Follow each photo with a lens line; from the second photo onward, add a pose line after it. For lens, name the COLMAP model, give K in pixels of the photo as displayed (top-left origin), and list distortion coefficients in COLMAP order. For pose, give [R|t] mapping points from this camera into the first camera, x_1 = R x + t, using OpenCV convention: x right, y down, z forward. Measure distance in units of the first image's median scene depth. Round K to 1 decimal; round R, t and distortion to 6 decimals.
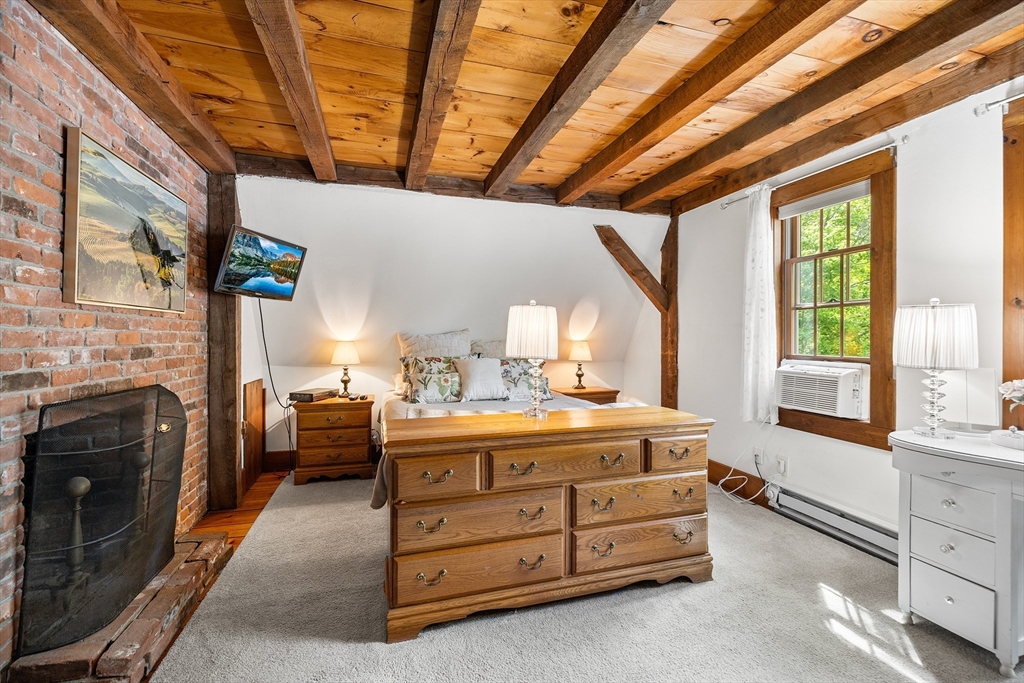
lens RADIAL K [[437.2, 0, 512.1], [0, 437.2, 339.4], [0, 0, 1]] dist [-0.000148, -0.000004]
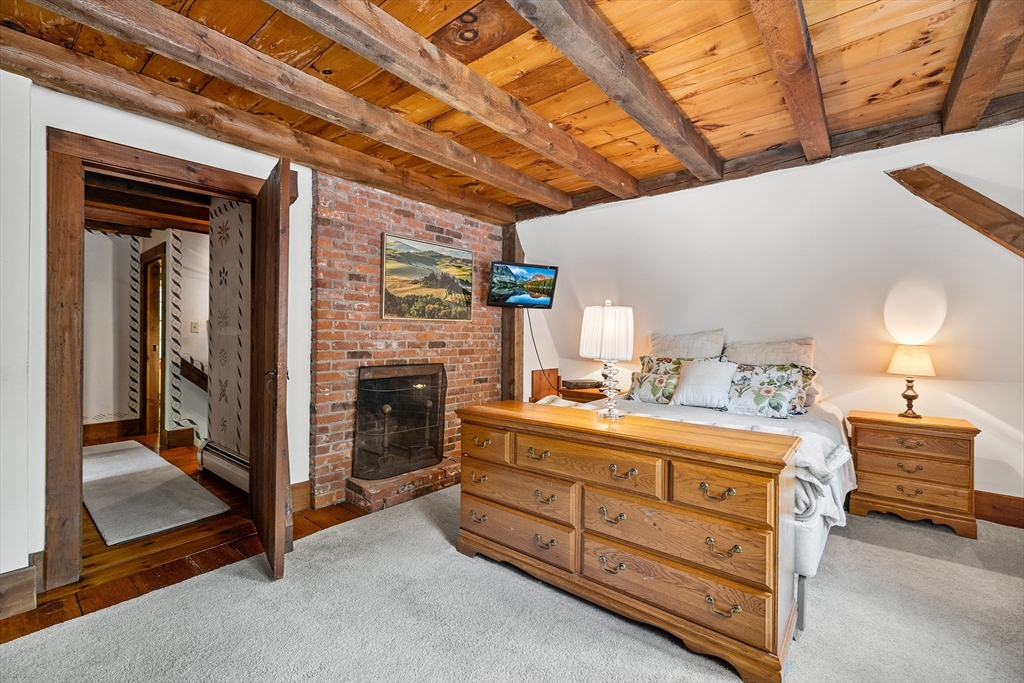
lens RADIAL K [[438.0, 0, 509.3], [0, 438.0, 337.2], [0, 0, 1]] dist [0.000752, -0.000345]
pose [[0.552082, 0.005698, -0.833770, 0.793742], [-0.011757, 0.999930, -0.000951, -0.001221], [0.833707, 0.010328, 0.552111, 0.276419]]
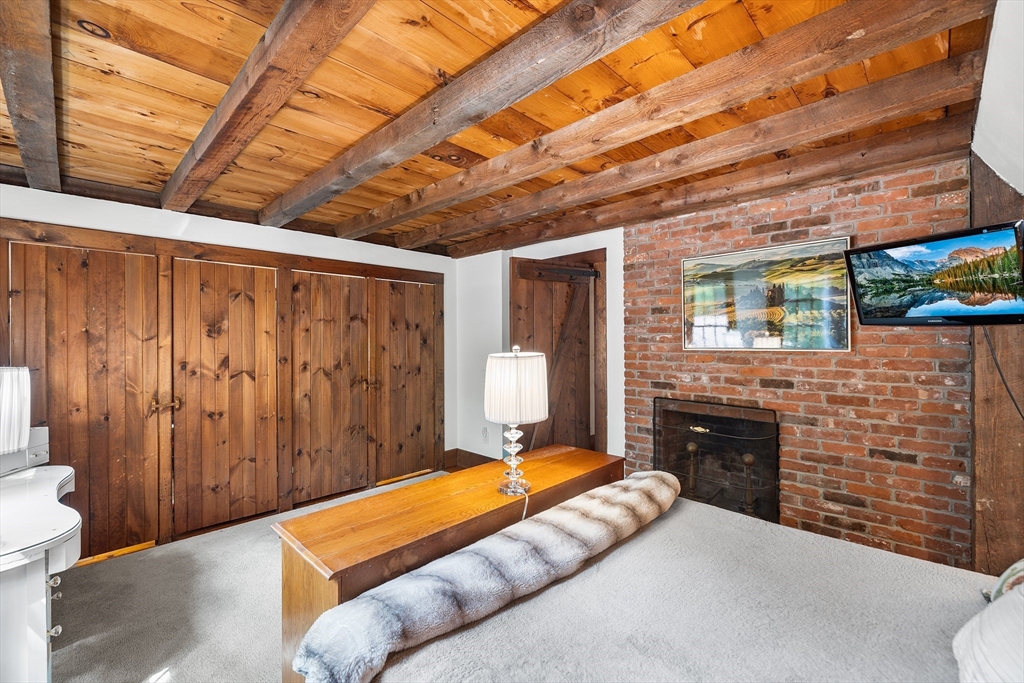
lens RADIAL K [[438.0, 0, 509.3], [0, 438.0, 337.2], [0, 0, 1]] dist [0.000752, -0.000345]
pose [[-0.880059, 0.005796, -0.474829, 0.461681], [0.002889, 0.999972, 0.006852, -0.119447], [0.474855, 0.004658, -0.880052, 1.794833]]
